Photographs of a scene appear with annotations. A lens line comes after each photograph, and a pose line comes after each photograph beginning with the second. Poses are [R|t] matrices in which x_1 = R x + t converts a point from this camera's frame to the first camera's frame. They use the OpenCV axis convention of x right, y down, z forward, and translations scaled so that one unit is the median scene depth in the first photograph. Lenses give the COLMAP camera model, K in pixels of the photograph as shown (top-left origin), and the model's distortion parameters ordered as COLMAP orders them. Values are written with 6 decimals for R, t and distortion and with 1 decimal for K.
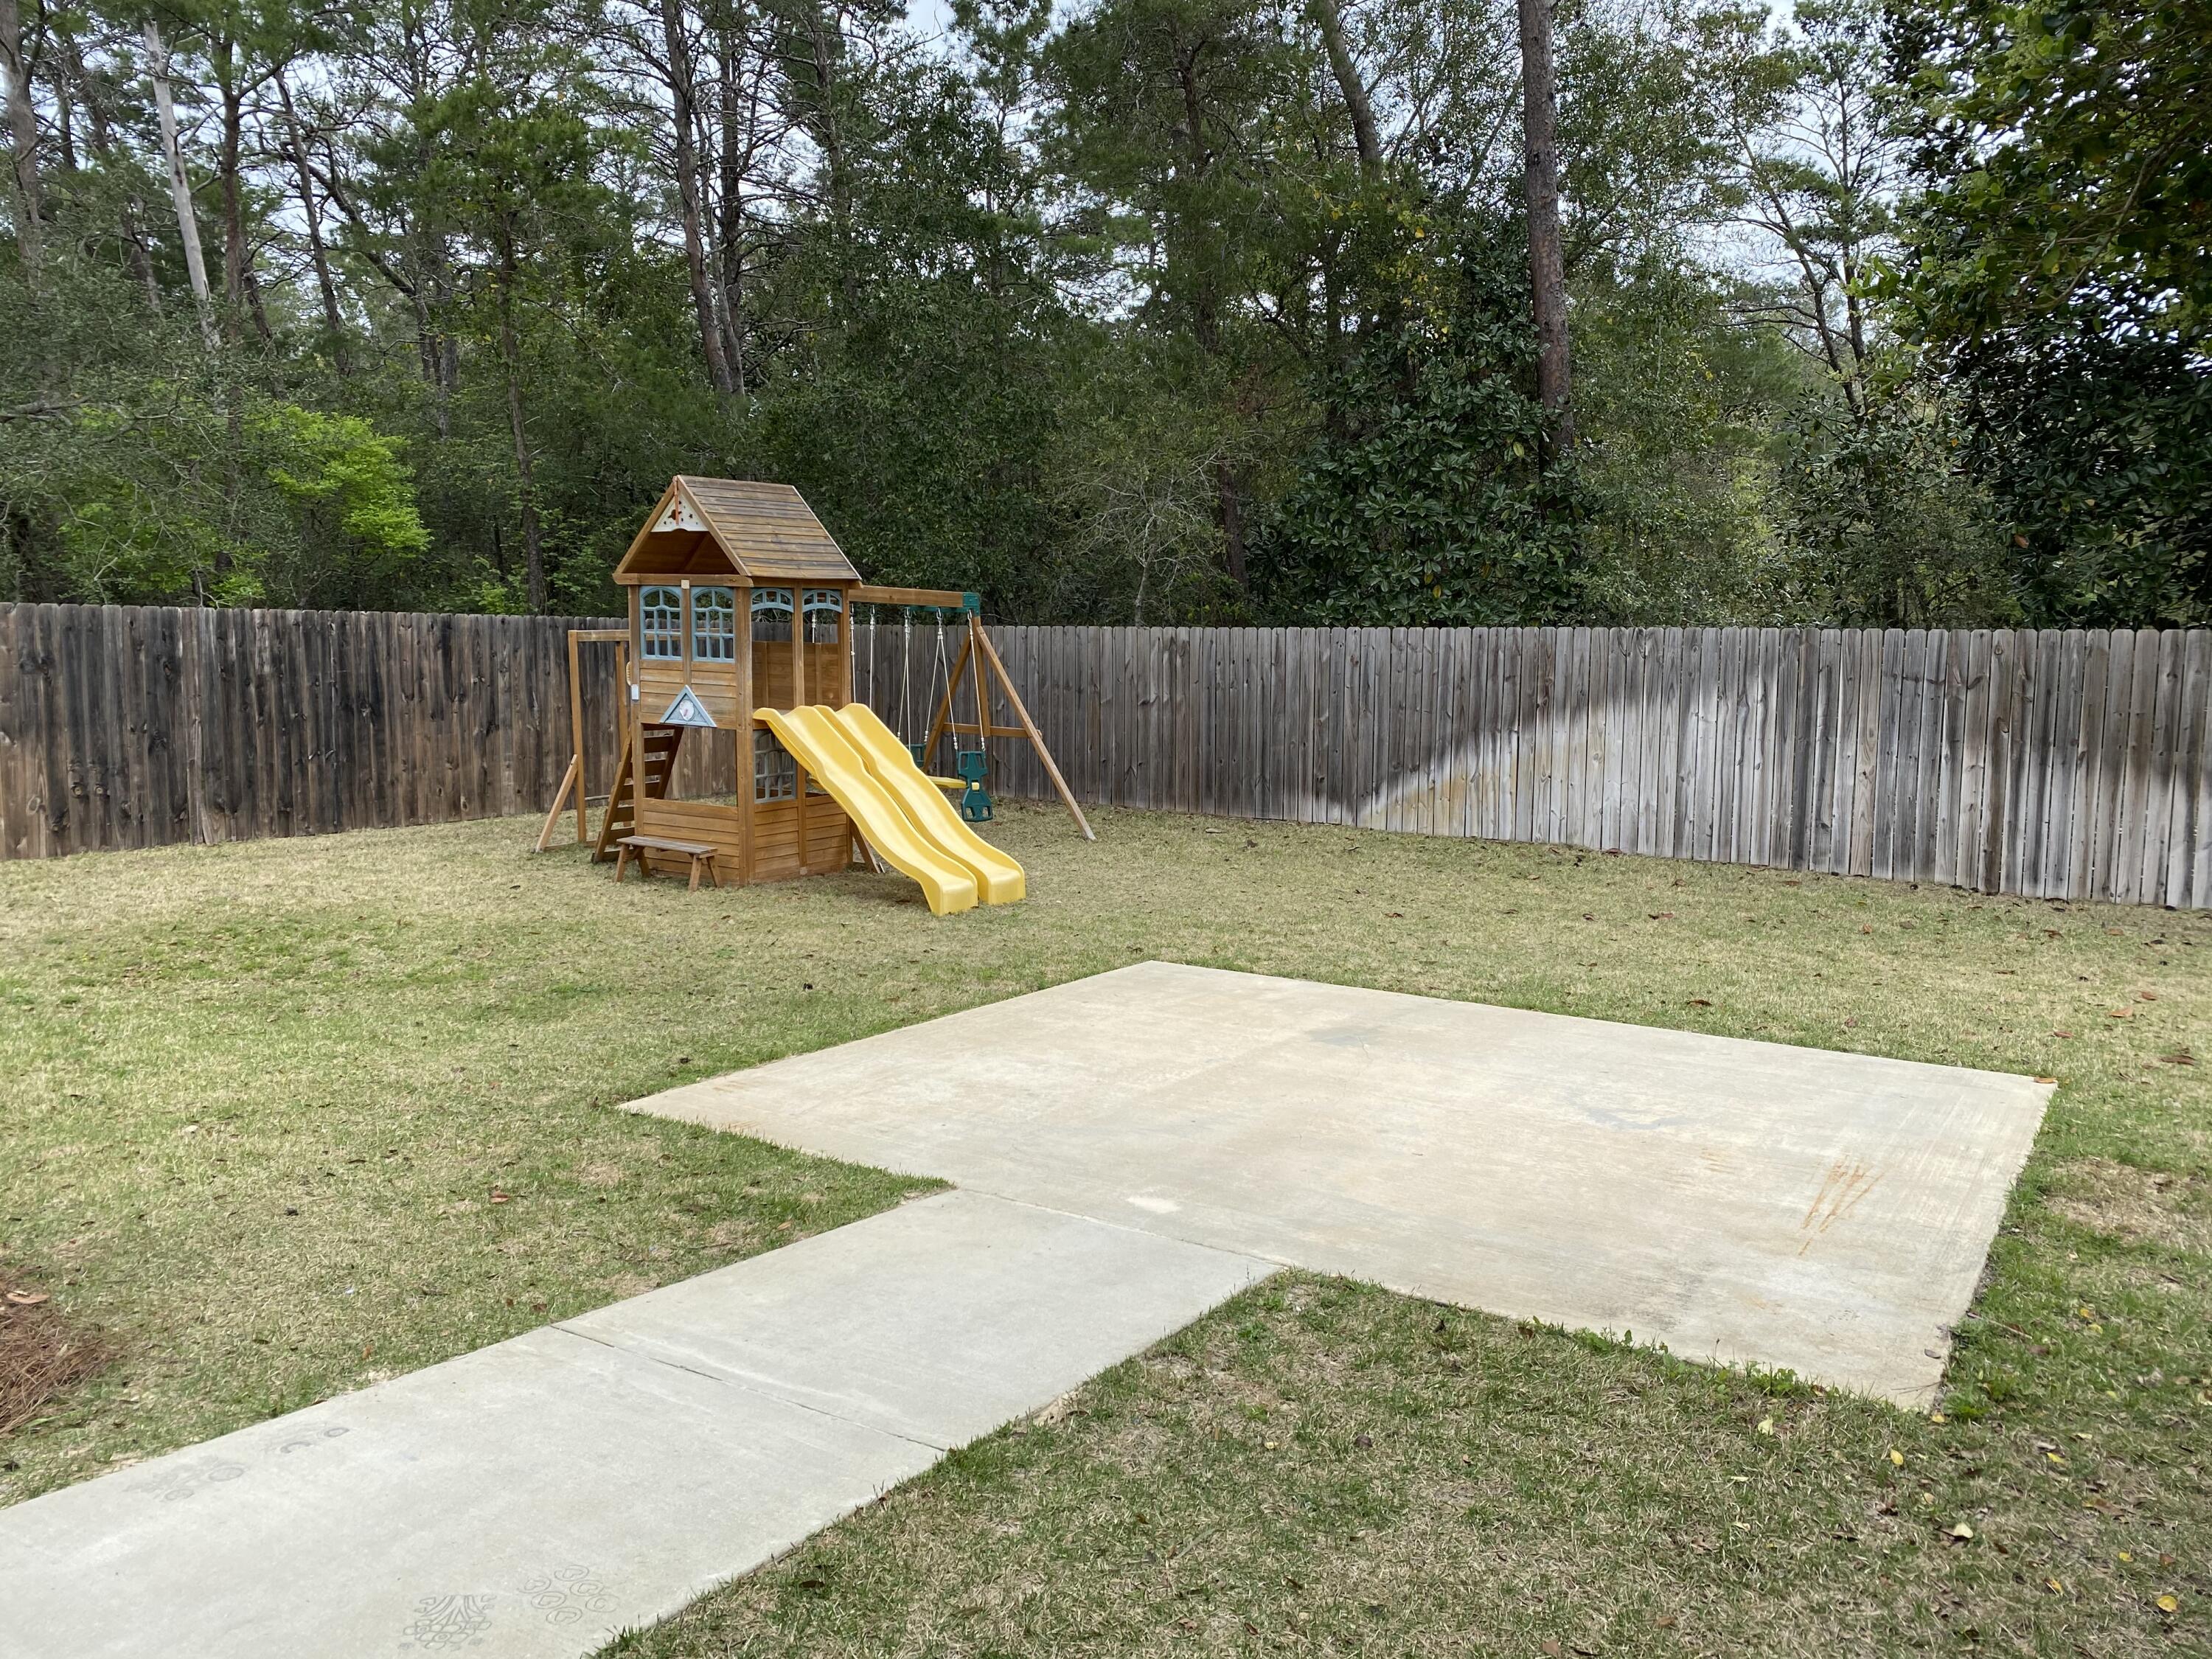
lens RADIAL K [[1697.1, 0, 1119.3], [0, 1697.1, 847.1], [0, 0, 1]] dist [0.023164, -0.004102]
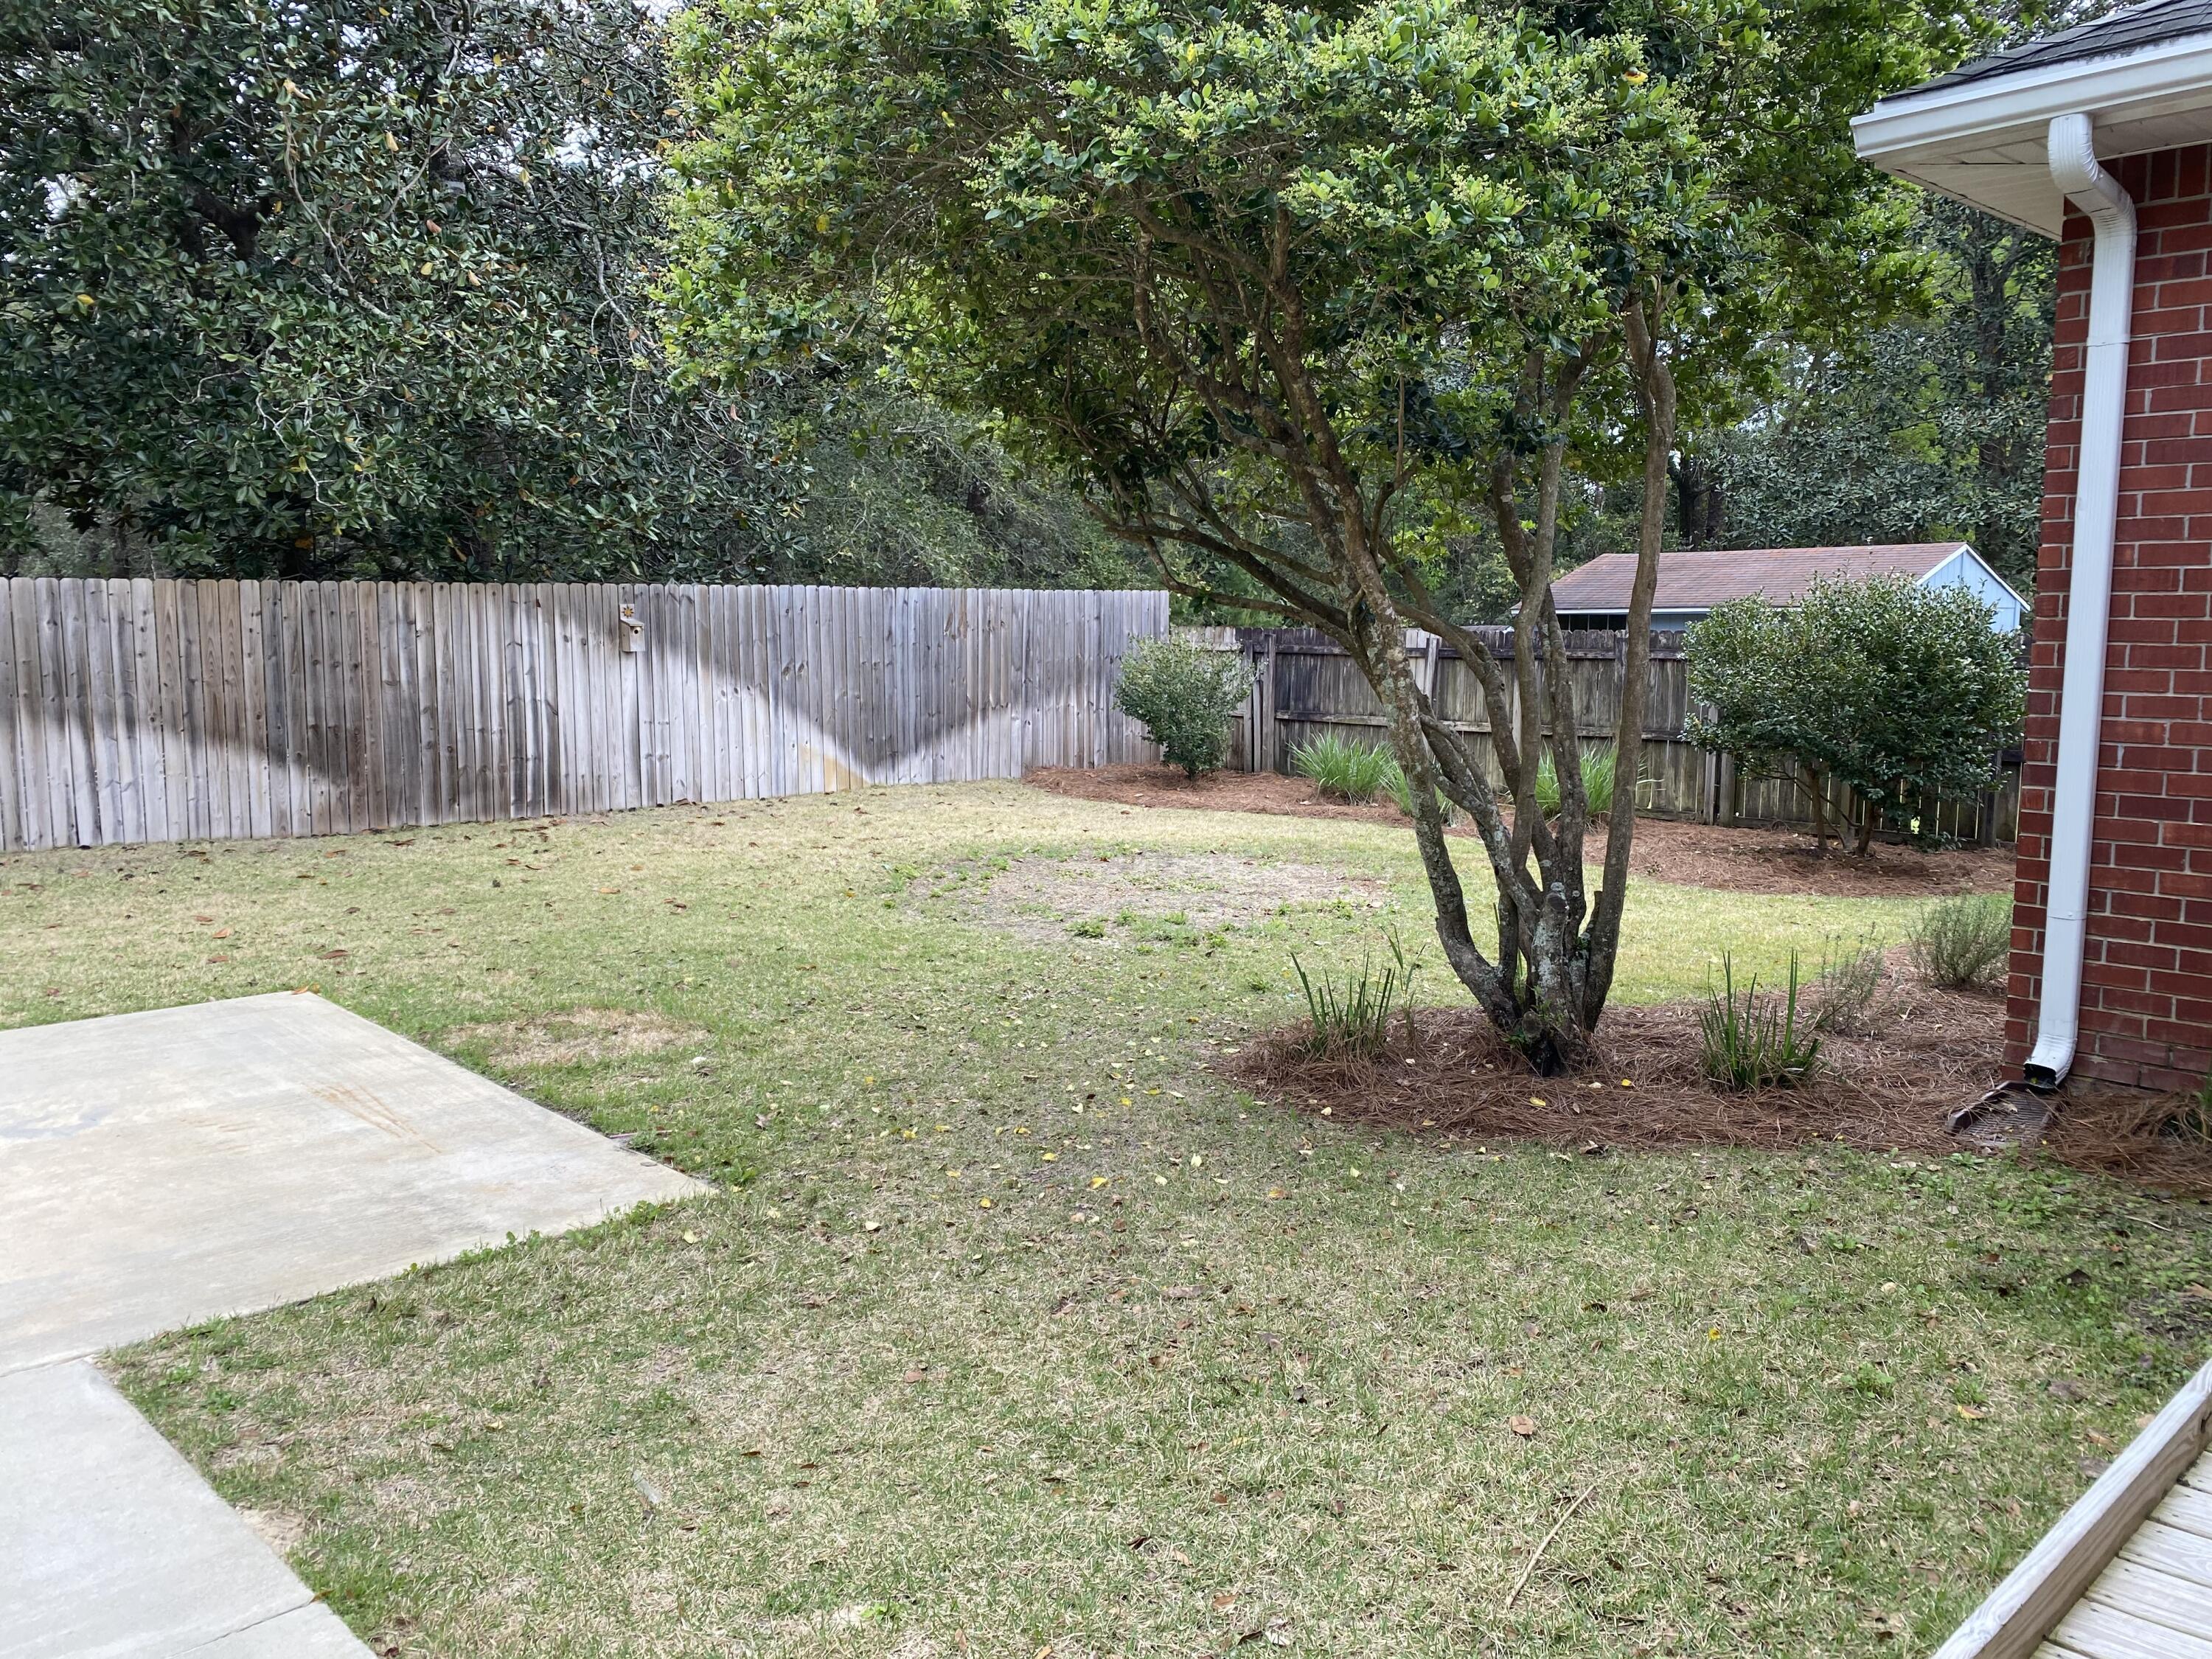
lens RADIAL K [[1697.1, 0, 1119.3], [0, 1697.1, 847.1], [0, 0, 1]] dist [0.023164, -0.004102]
pose [[0.247468, -0.140124, 0.958710, -0.239861], [0.113653, 0.986854, 0.114900, -0.013374], [-0.962207, 0.080526, 0.260141, 0.135540]]
